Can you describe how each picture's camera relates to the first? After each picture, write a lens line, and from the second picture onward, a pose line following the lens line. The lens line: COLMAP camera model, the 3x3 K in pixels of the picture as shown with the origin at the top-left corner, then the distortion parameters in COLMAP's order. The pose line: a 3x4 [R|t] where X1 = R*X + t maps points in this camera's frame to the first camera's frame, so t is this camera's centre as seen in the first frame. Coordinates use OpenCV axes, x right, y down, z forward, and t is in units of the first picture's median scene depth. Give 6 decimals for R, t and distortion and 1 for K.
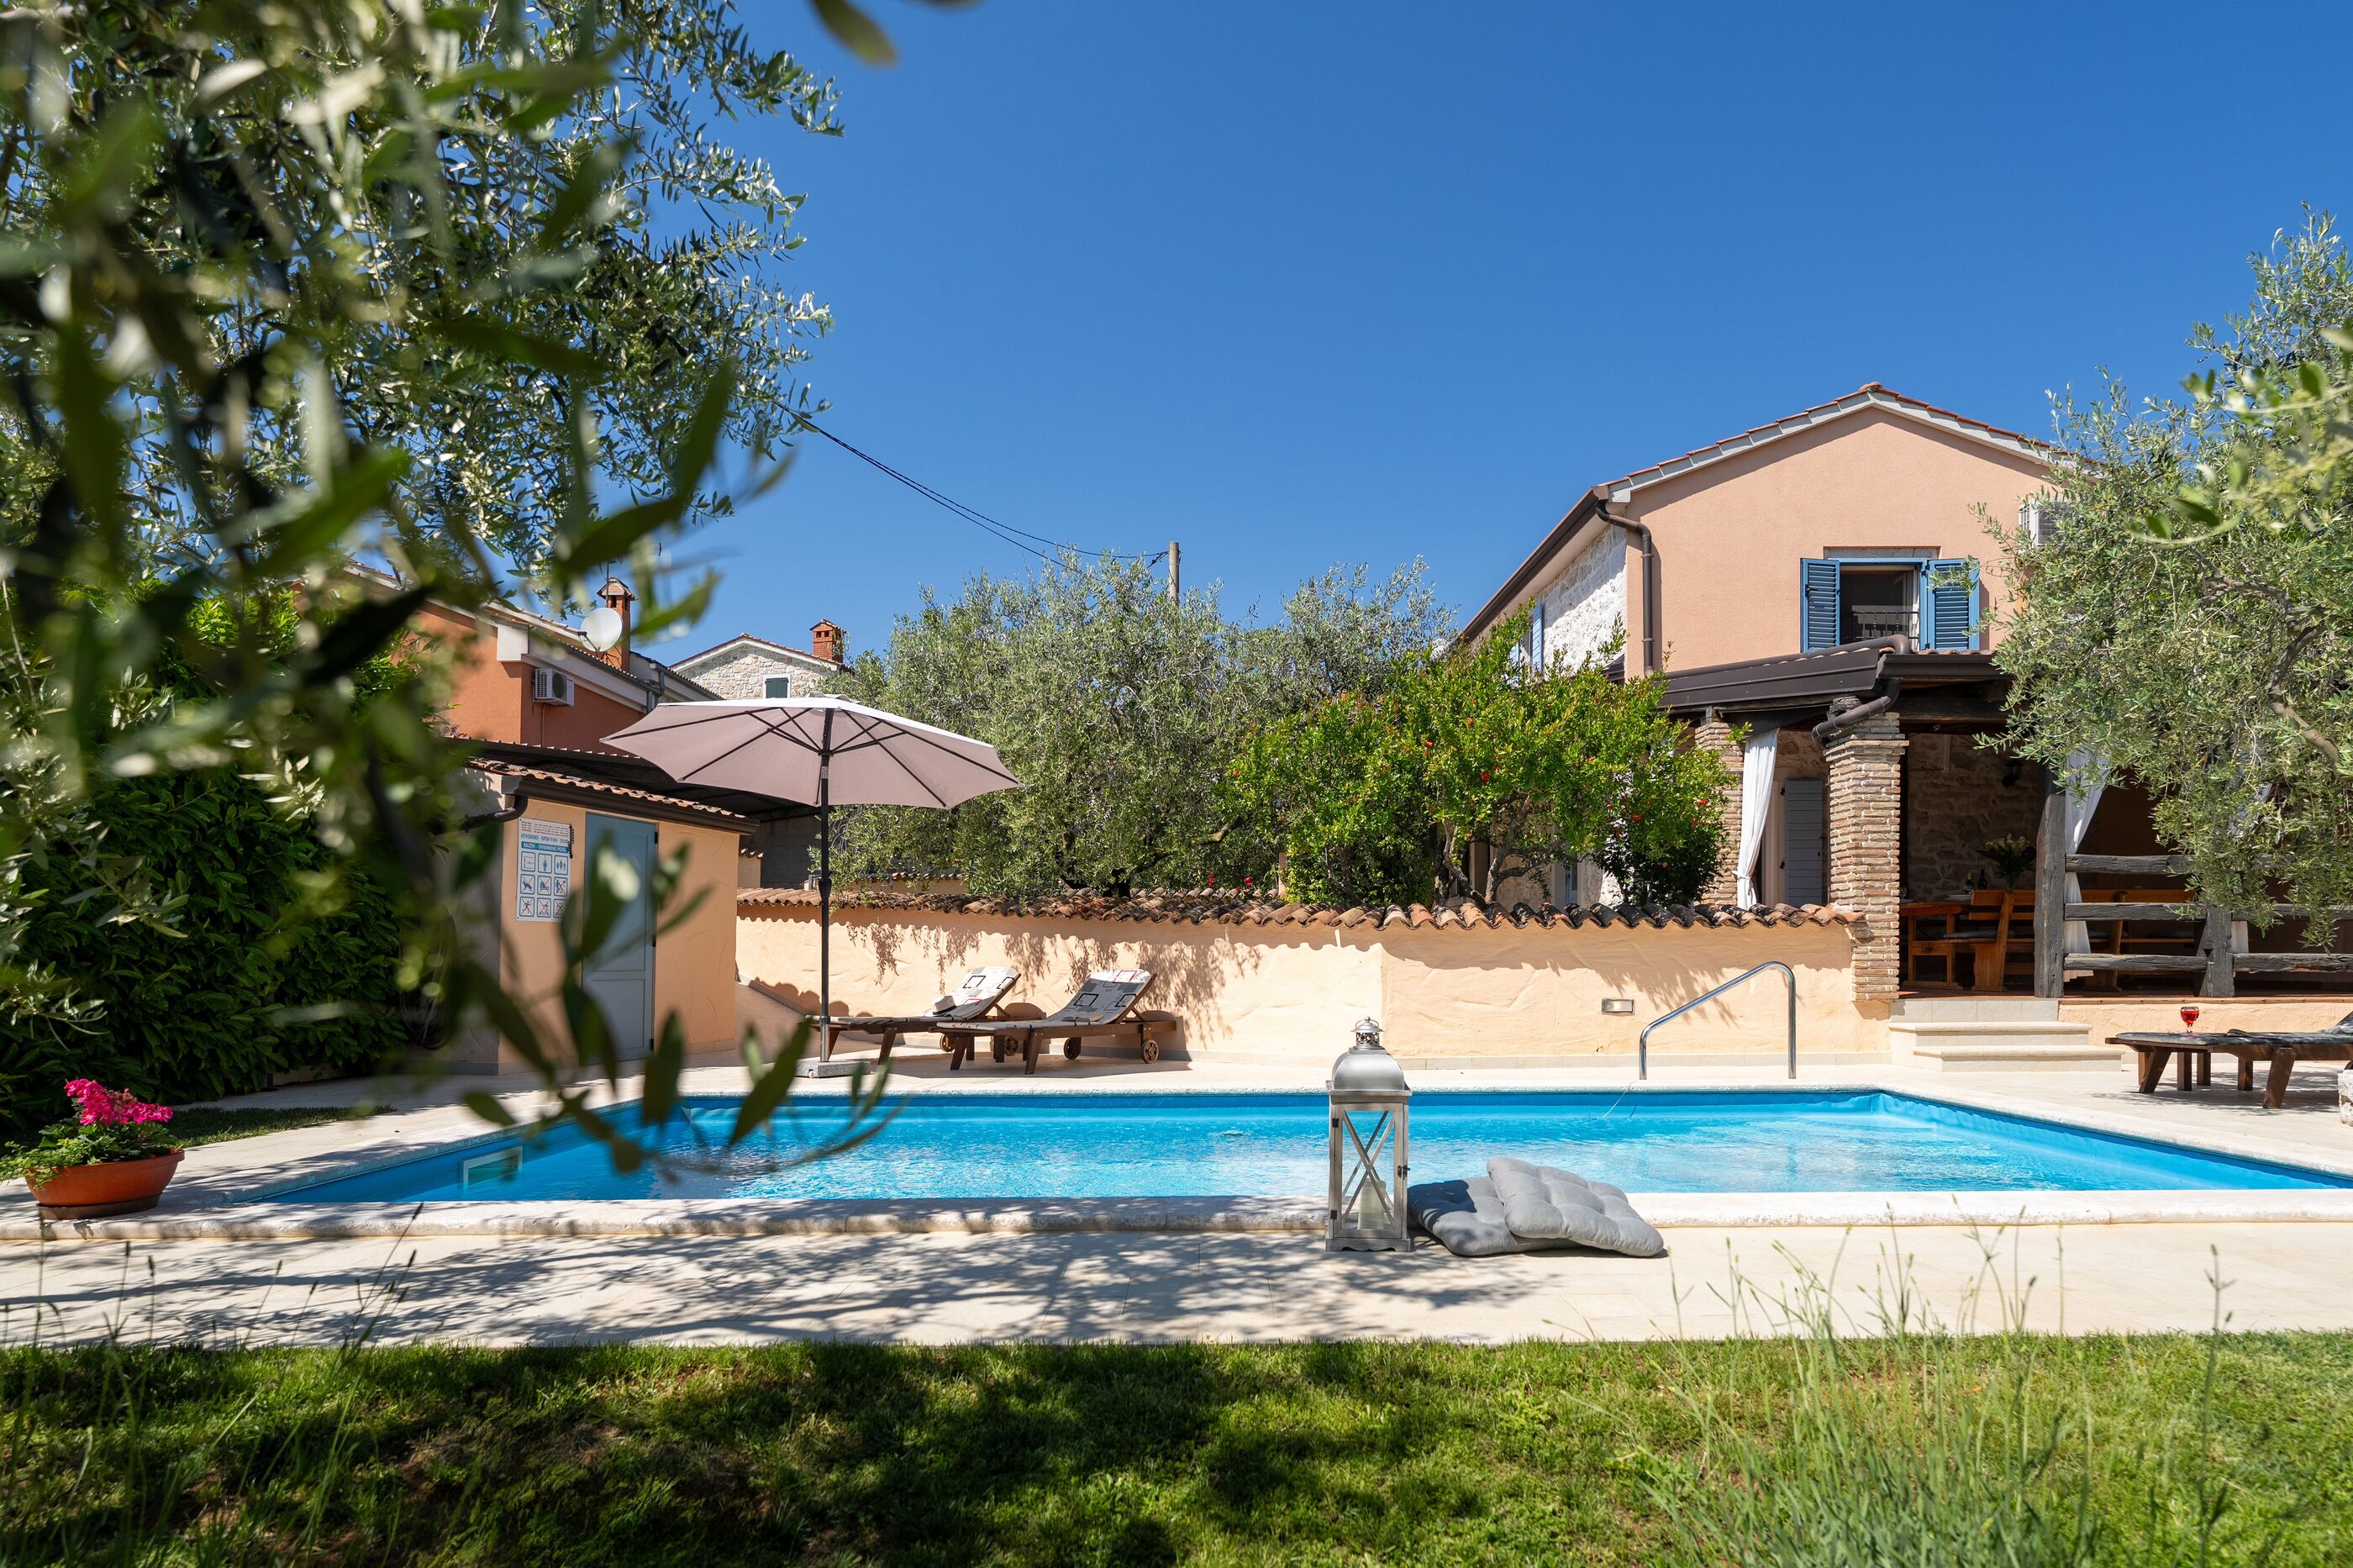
lens RADIAL K [[1167.1, 0, 1308.6], [0, 1167.1, 986.9], [0, 0, 1]] dist [-0.001540, 0.000312]
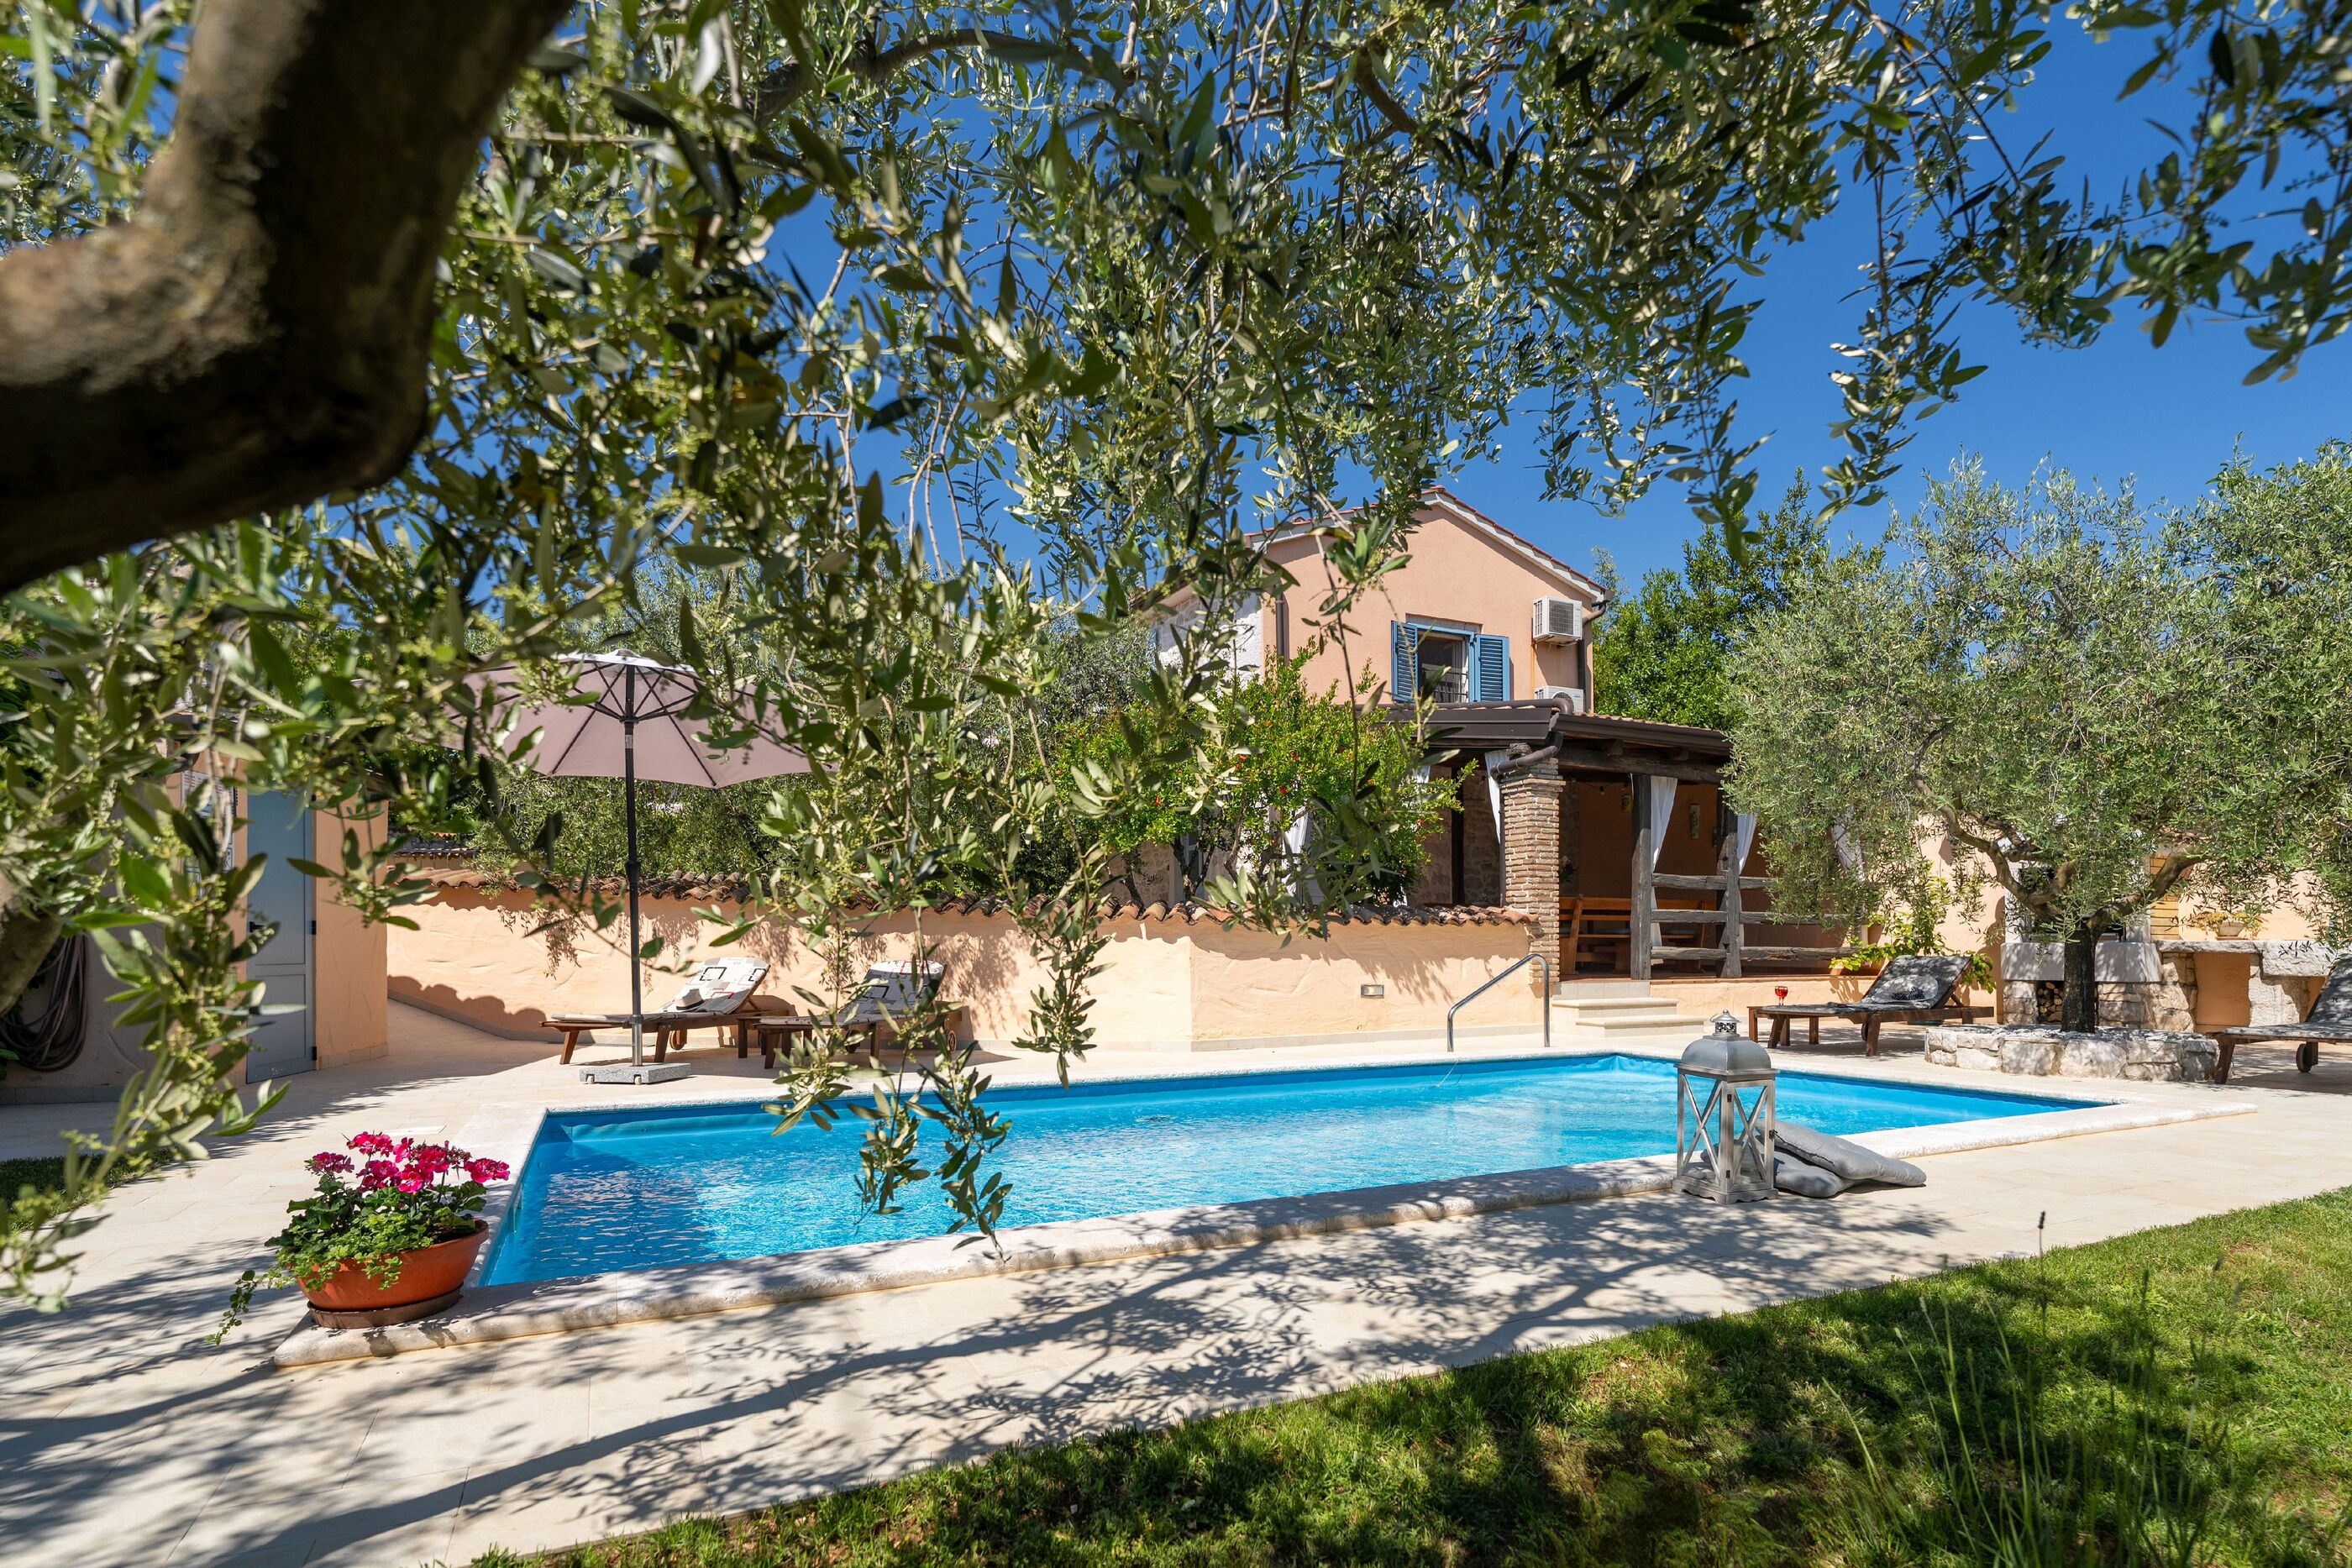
lens RADIAL K [[1067.0, 0, 1206.3], [0, 1067.0, 987.3], [0, 0, 1]] dist [0.000042, -0.000049]
pose [[0.918810, -0.013219, 0.394478, -0.312608], [0.006534, 0.999811, 0.018286, -0.007592], [-0.394645, -0.014224, 0.918724, 0.068704]]
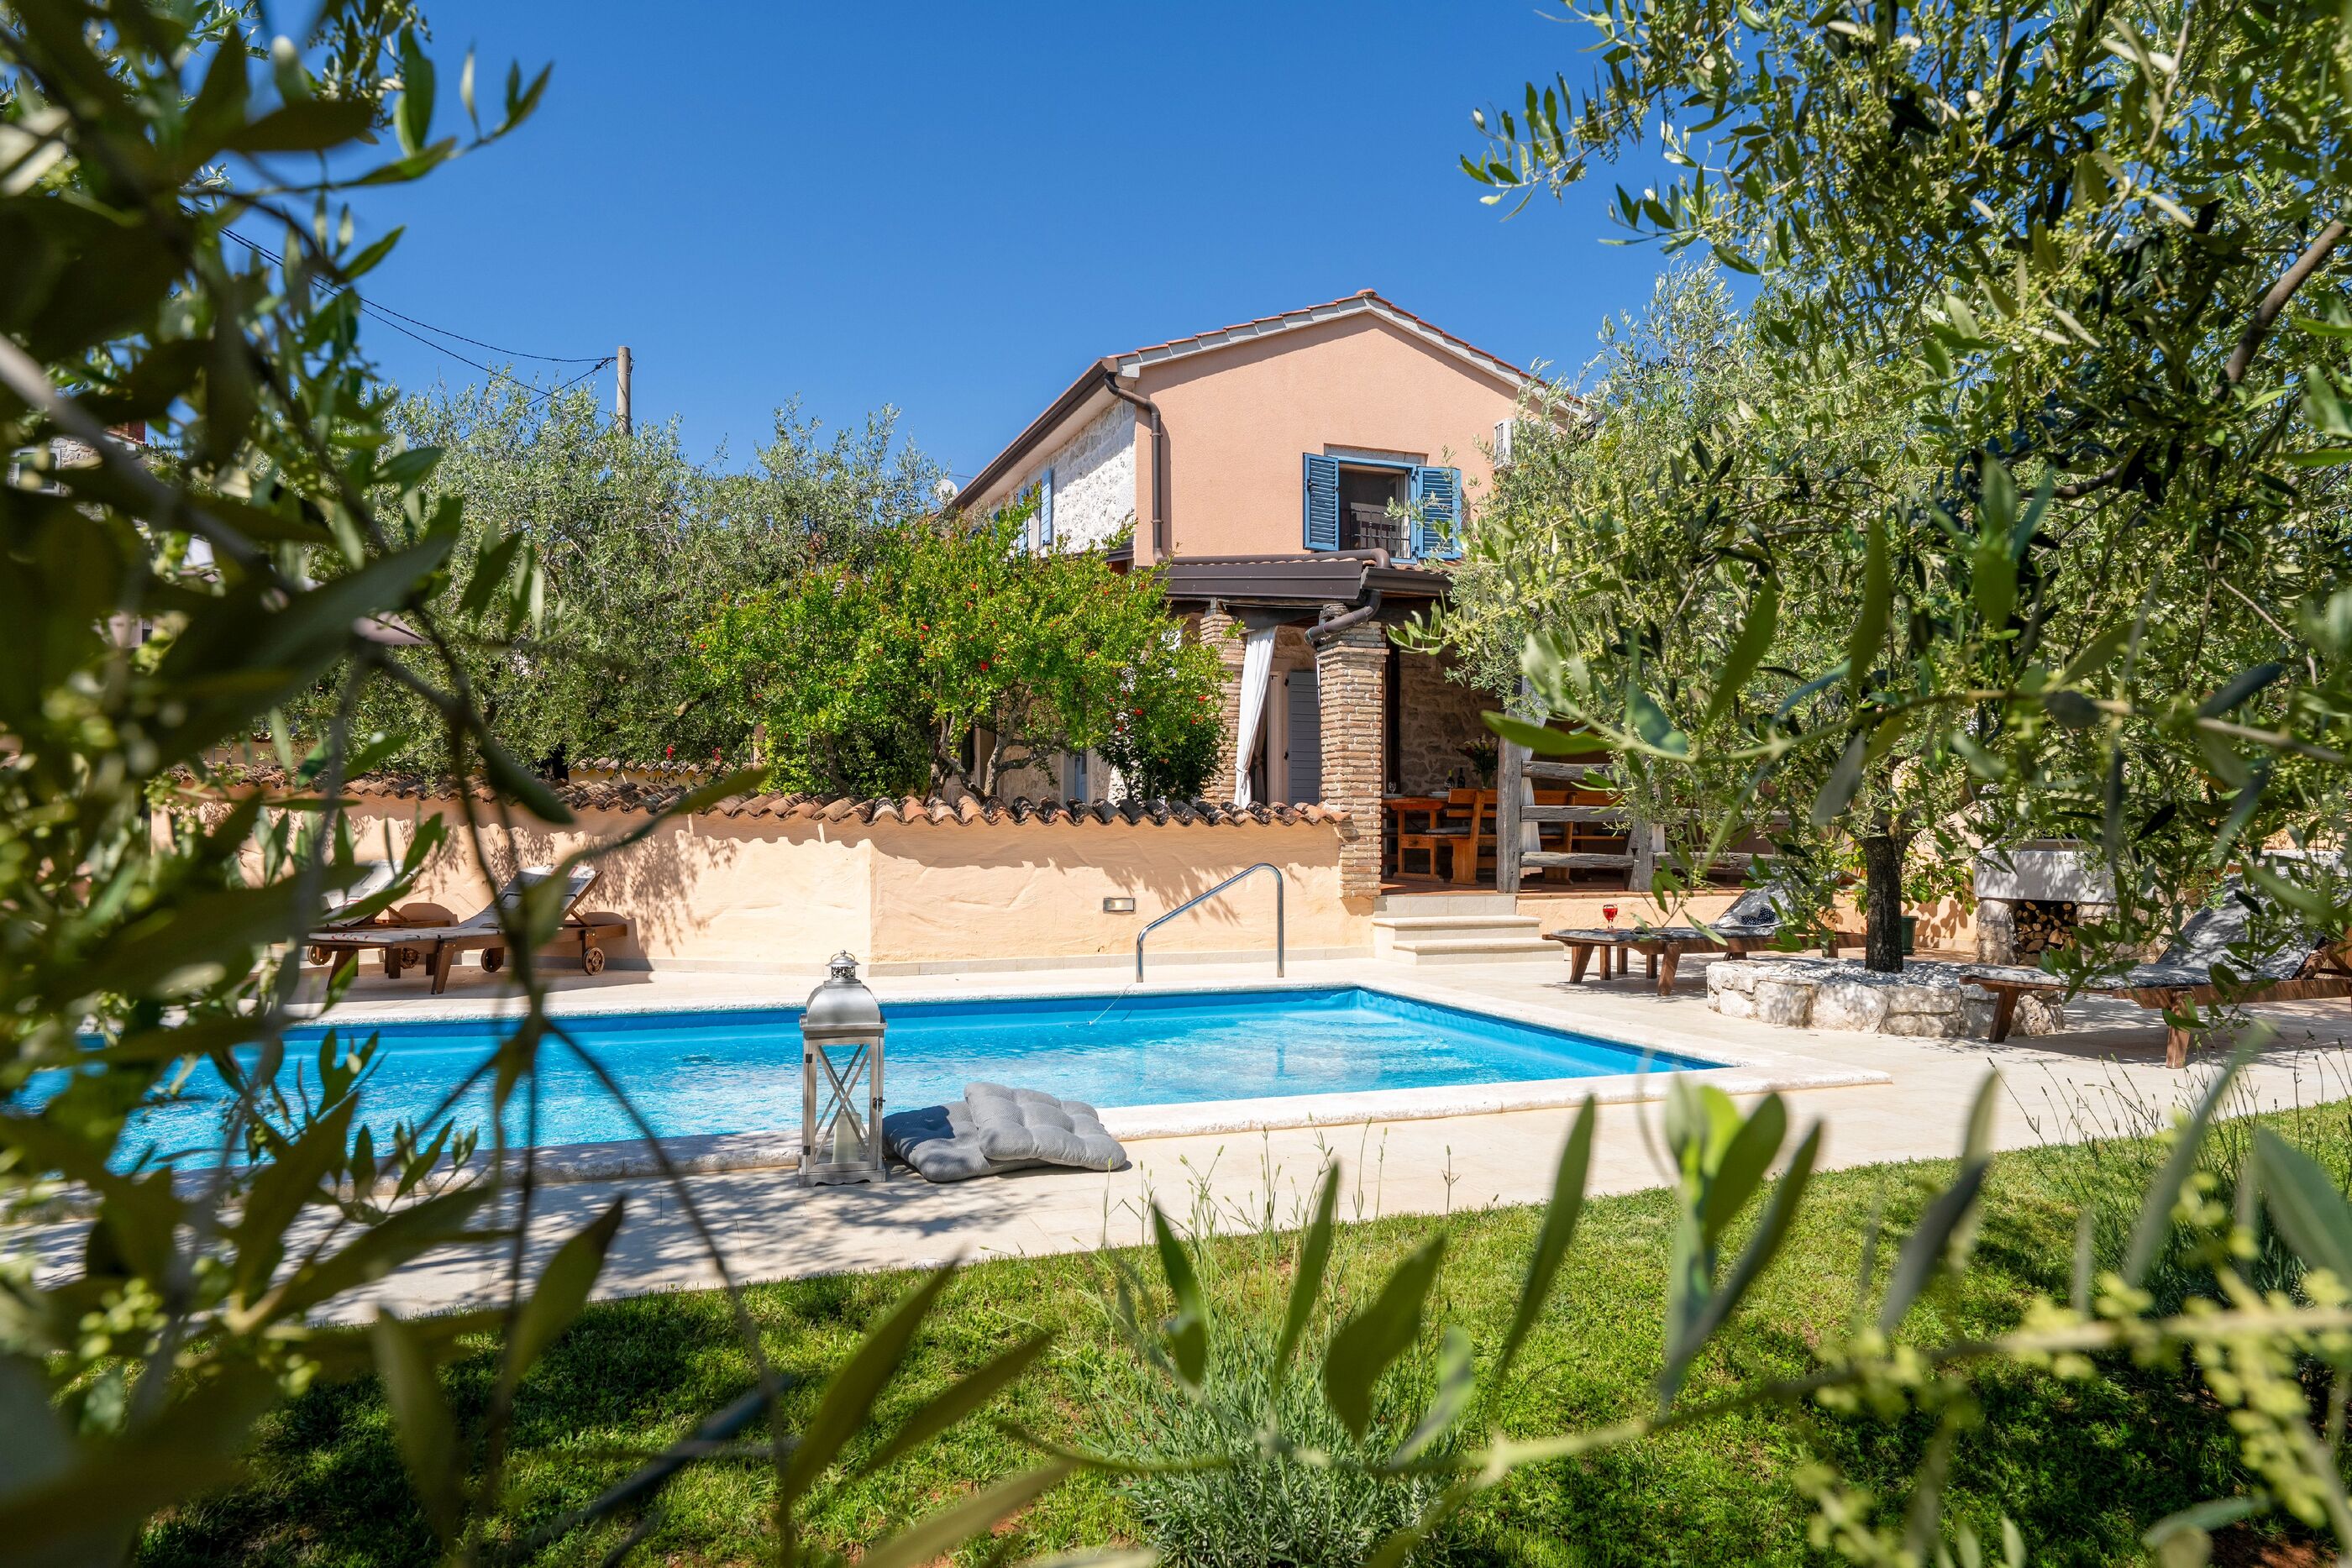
lens RADIAL K [[1294.5, 0, 1206.1], [0, 1294.5, 844.2], [0, 0, 1]] dist [0.005567, 0.000027]
pose [[0.952255, 0.004850, 0.305265, 0.002303], [-0.000055, 0.999877, -0.015715, -0.017021], [-0.305304, 0.014948, 0.952138, -0.056440]]
